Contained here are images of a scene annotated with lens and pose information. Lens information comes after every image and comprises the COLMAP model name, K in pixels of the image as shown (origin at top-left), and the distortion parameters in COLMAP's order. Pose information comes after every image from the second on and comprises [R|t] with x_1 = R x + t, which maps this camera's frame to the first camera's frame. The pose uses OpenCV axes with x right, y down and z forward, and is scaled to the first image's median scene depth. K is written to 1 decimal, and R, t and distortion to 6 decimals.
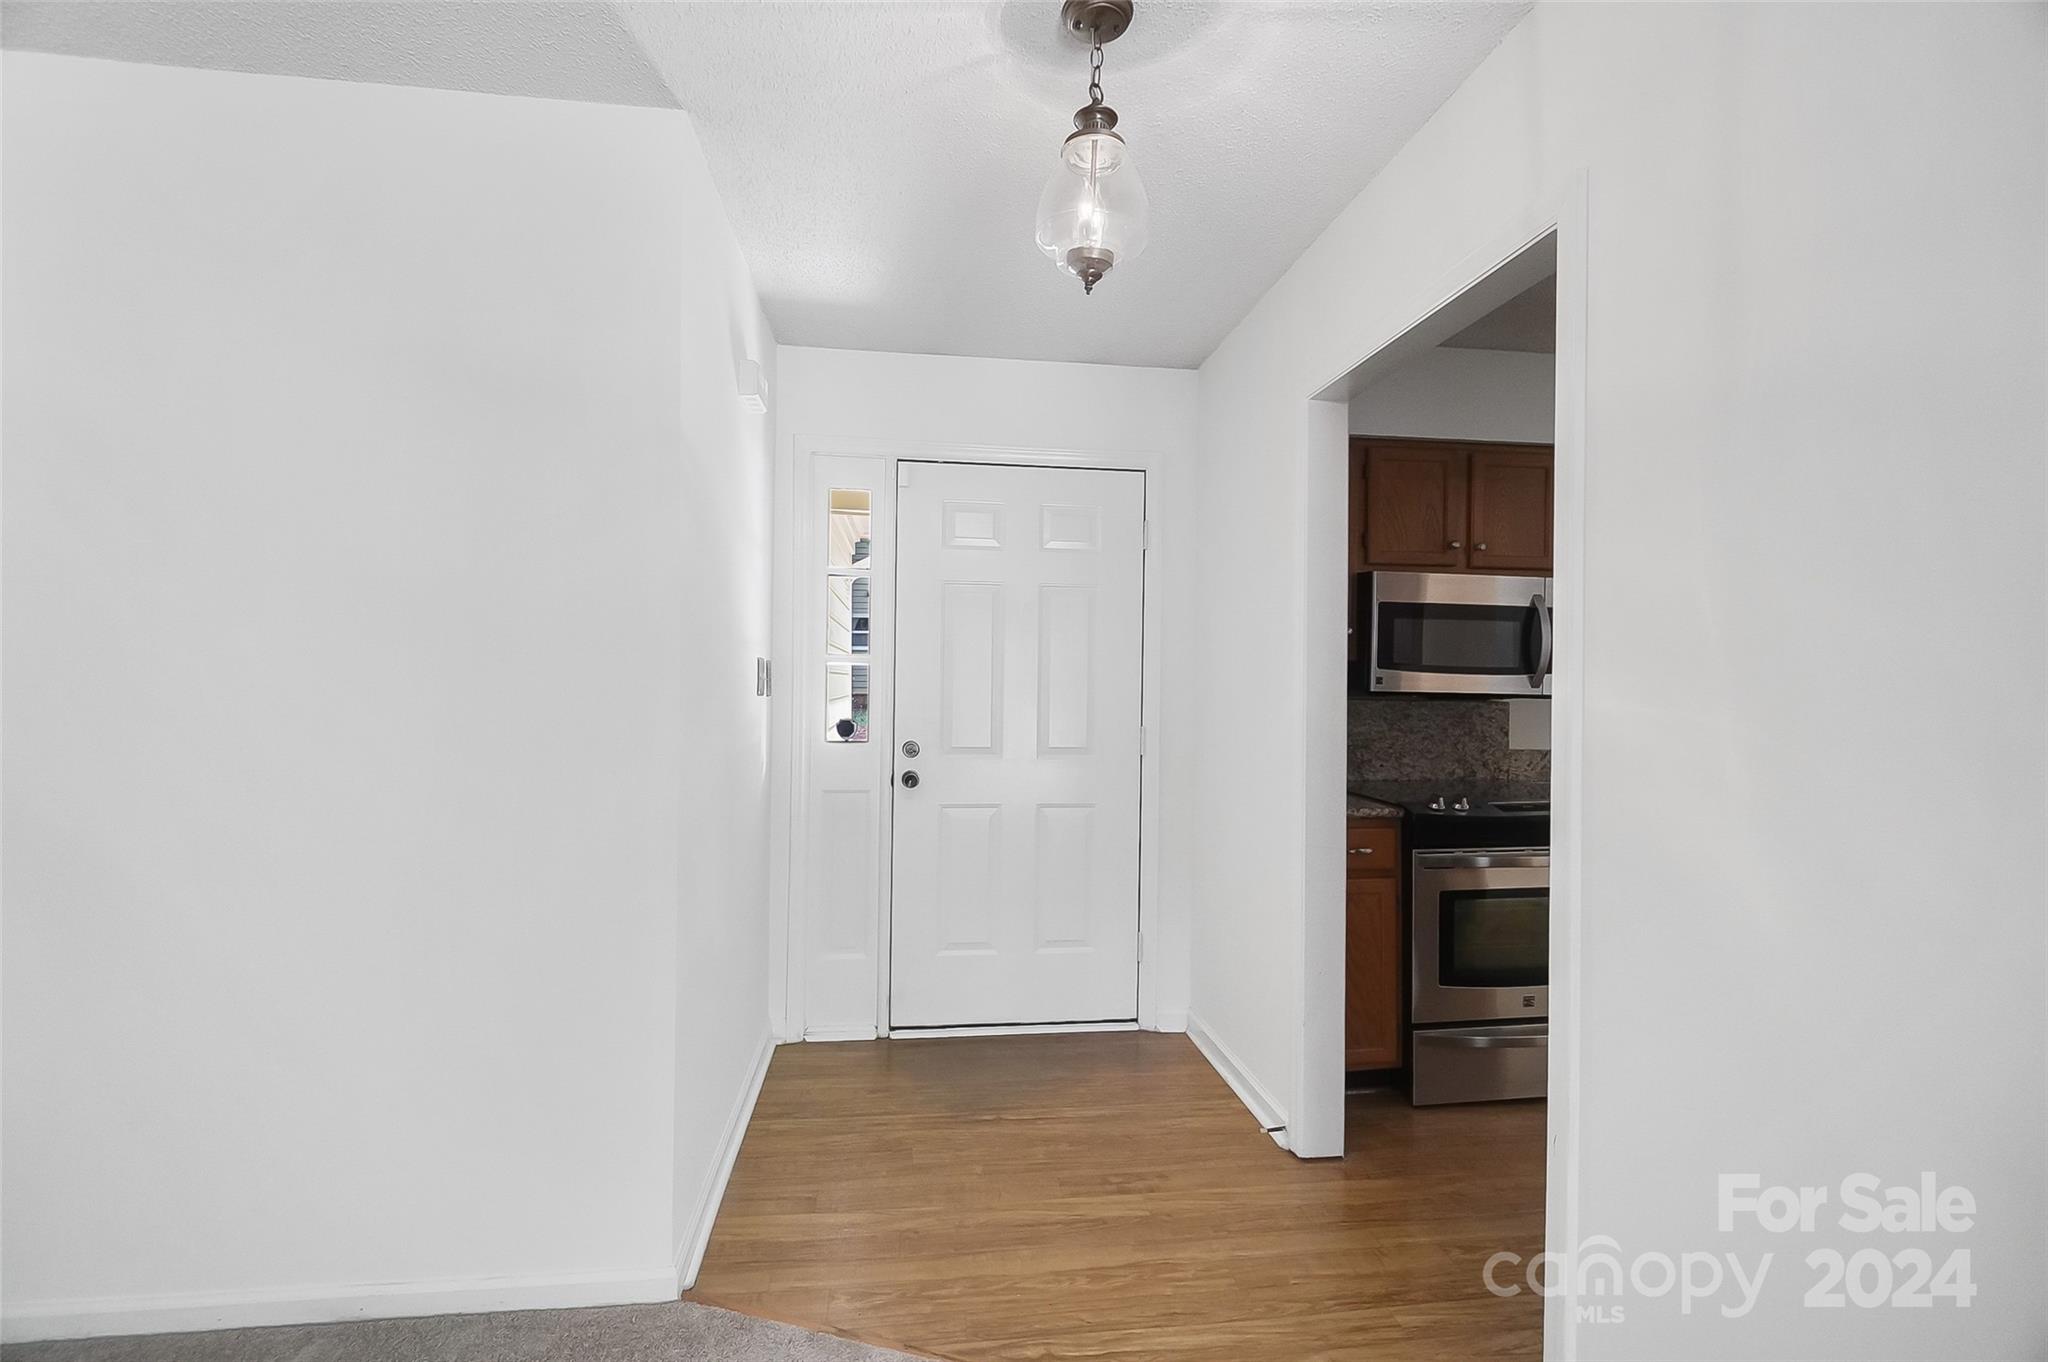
lens RADIAL K [[882.7, 0, 1012.1], [0, 882.7, 677.9], [0, 0, 1]] dist [-0.003413, -0.000900]
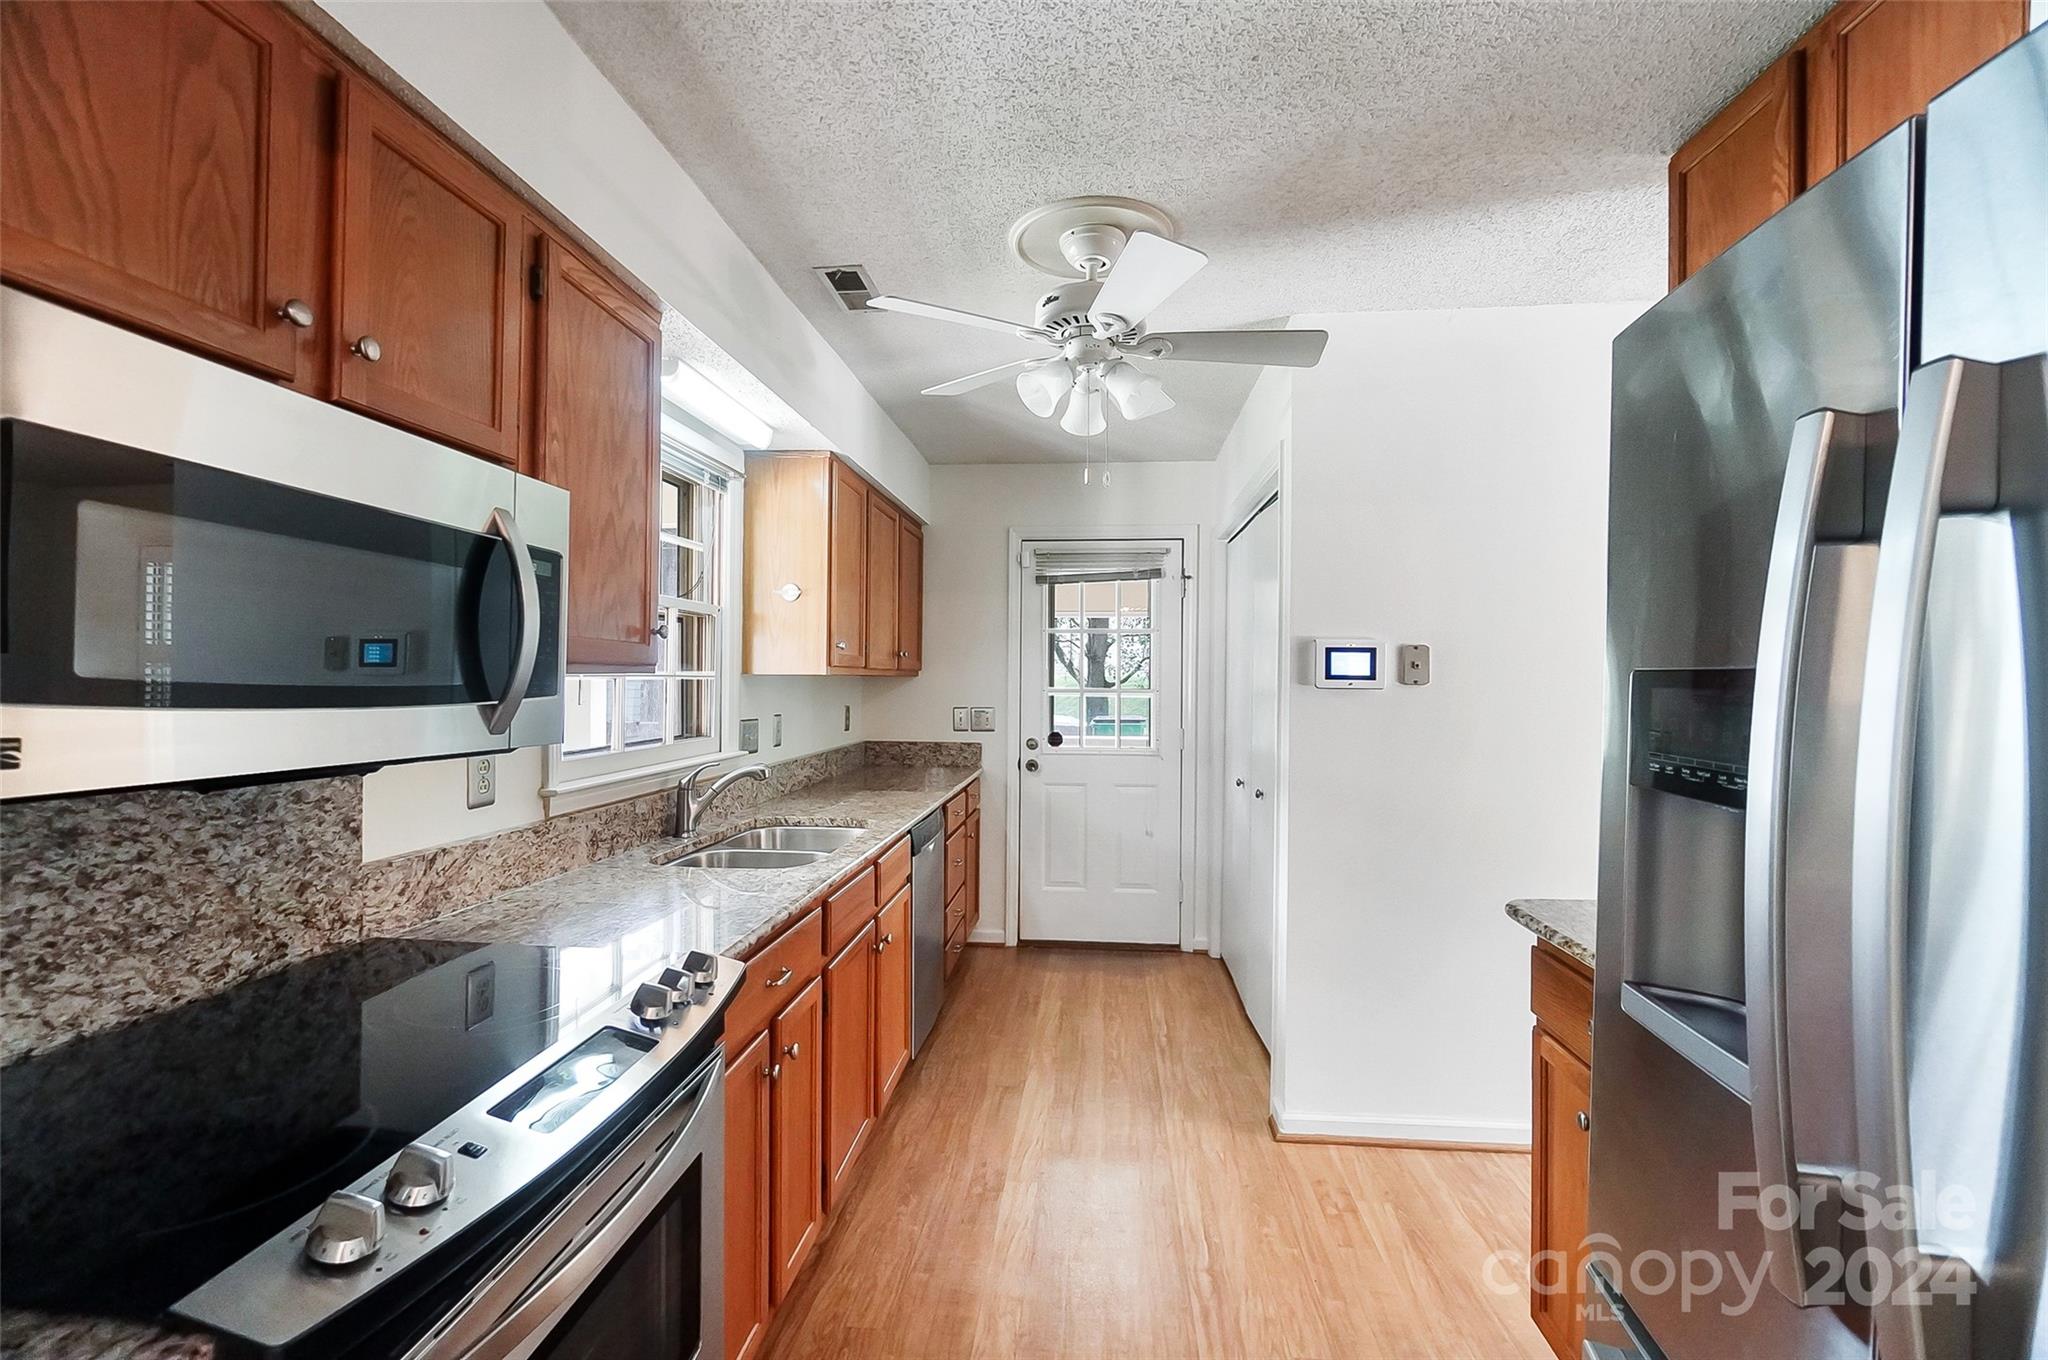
lens RADIAL K [[882.7, 0, 1012.1], [0, 882.7, 676.9], [0, 0, 1]] dist [-0.003413, -0.000900]
pose [[0.226060, -0.006325, 0.974093, 0.221075], [-0.008508, 0.999928, 0.008467, -0.018858], [-0.974076, -0.010202, 0.225990, 0.606061]]
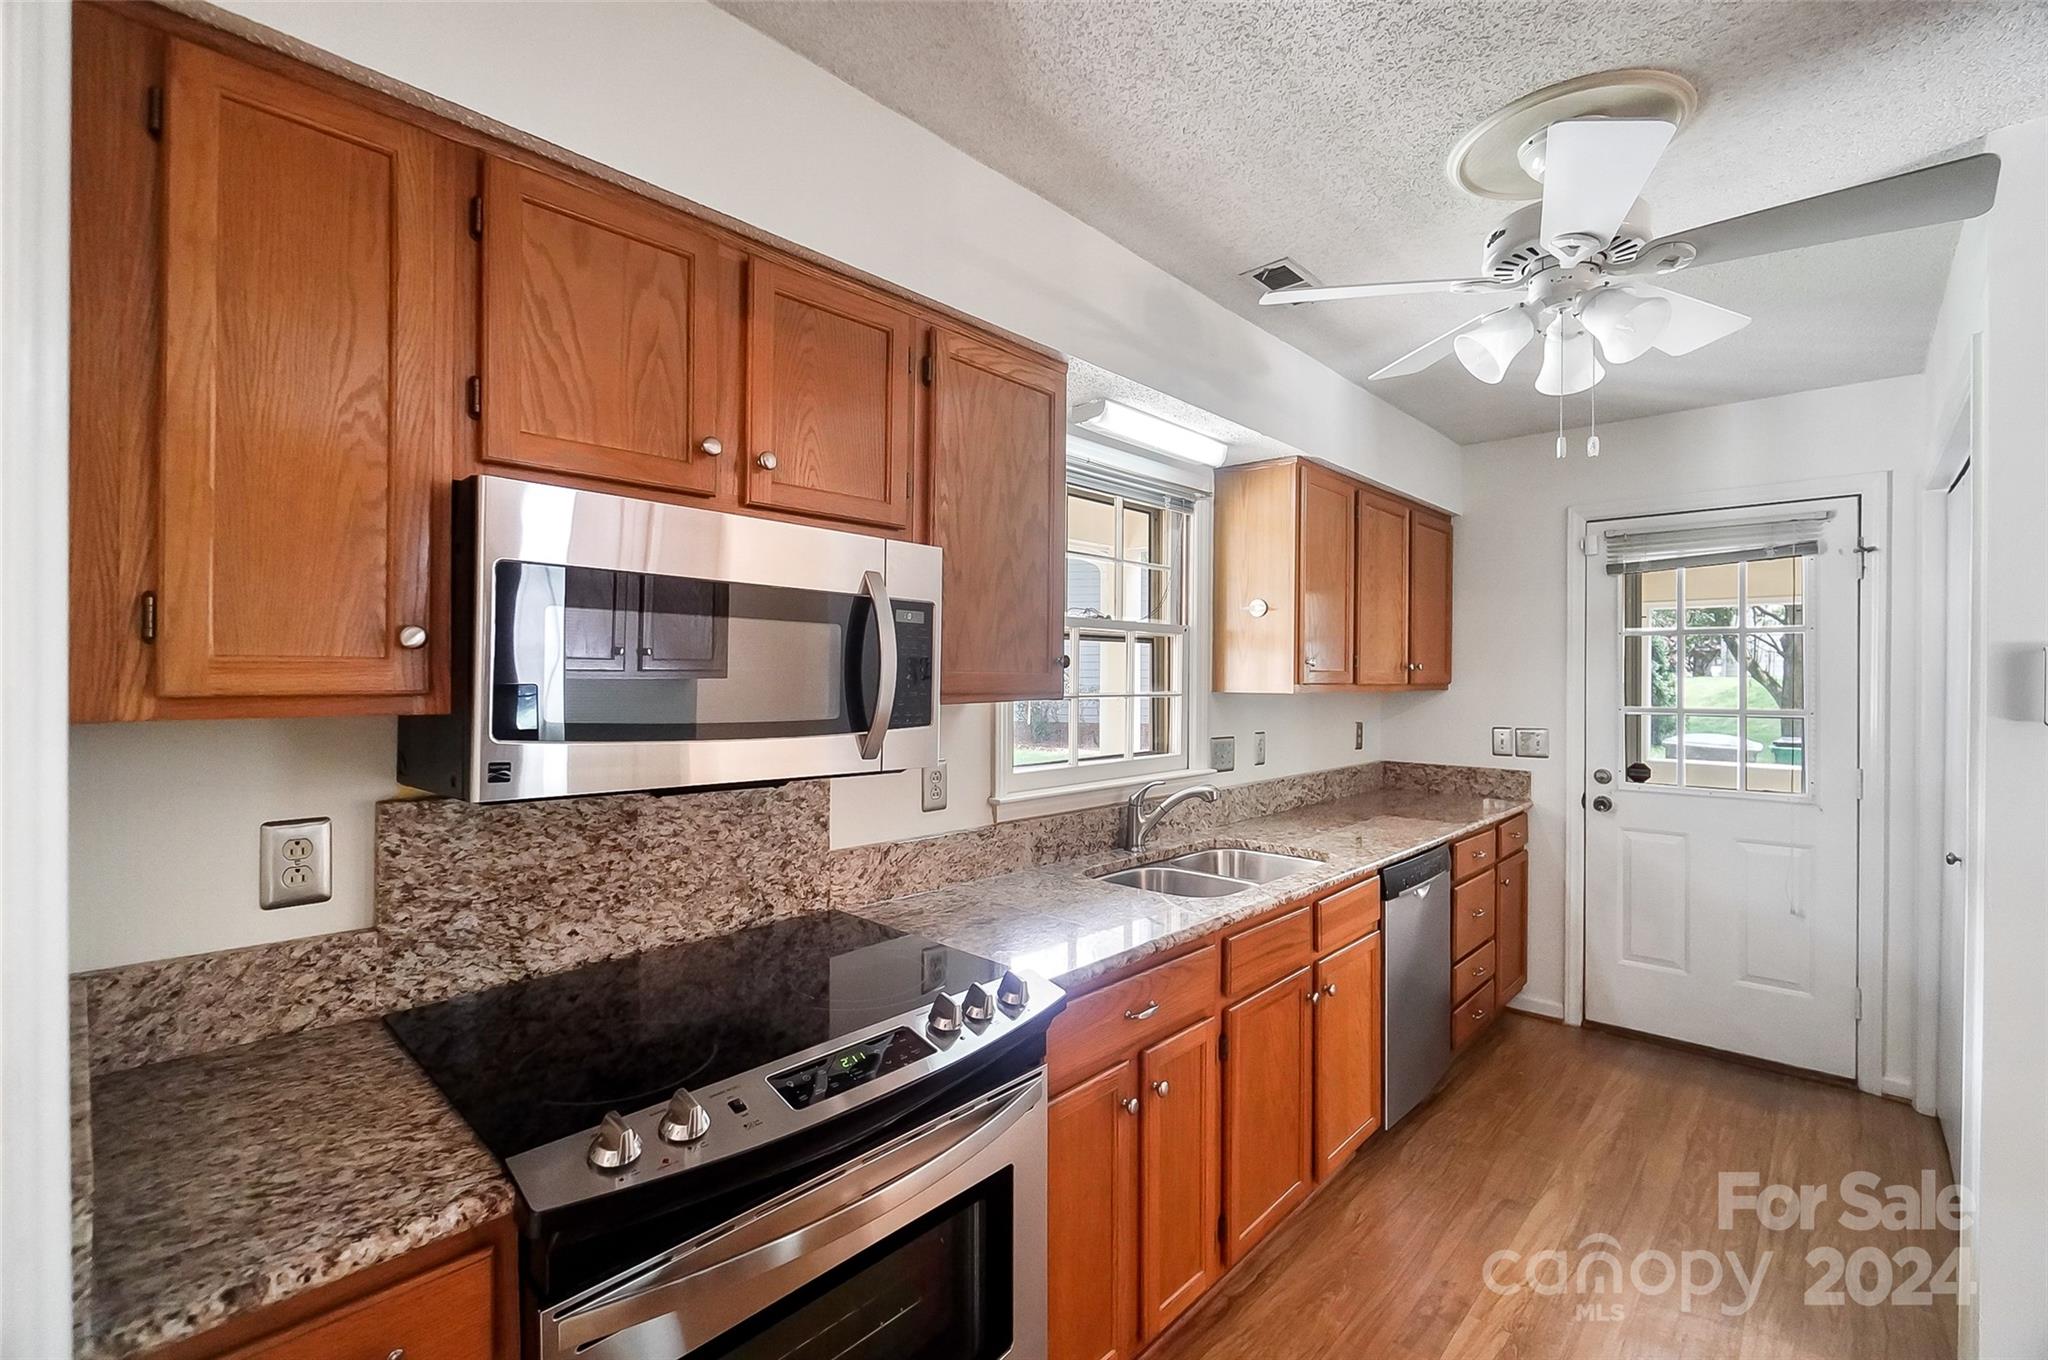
lens RADIAL K [[882.7, 0, 1012.1], [0, 882.7, 676.9], [0, 0, 1]] dist [-0.003413, -0.000900]
pose [[0.773927, -0.005736, 0.633249, 0.307776], [-0.000467, 0.999954, 0.009627, -0.035915], [-0.633275, -0.007746, 0.773888, 0.509127]]
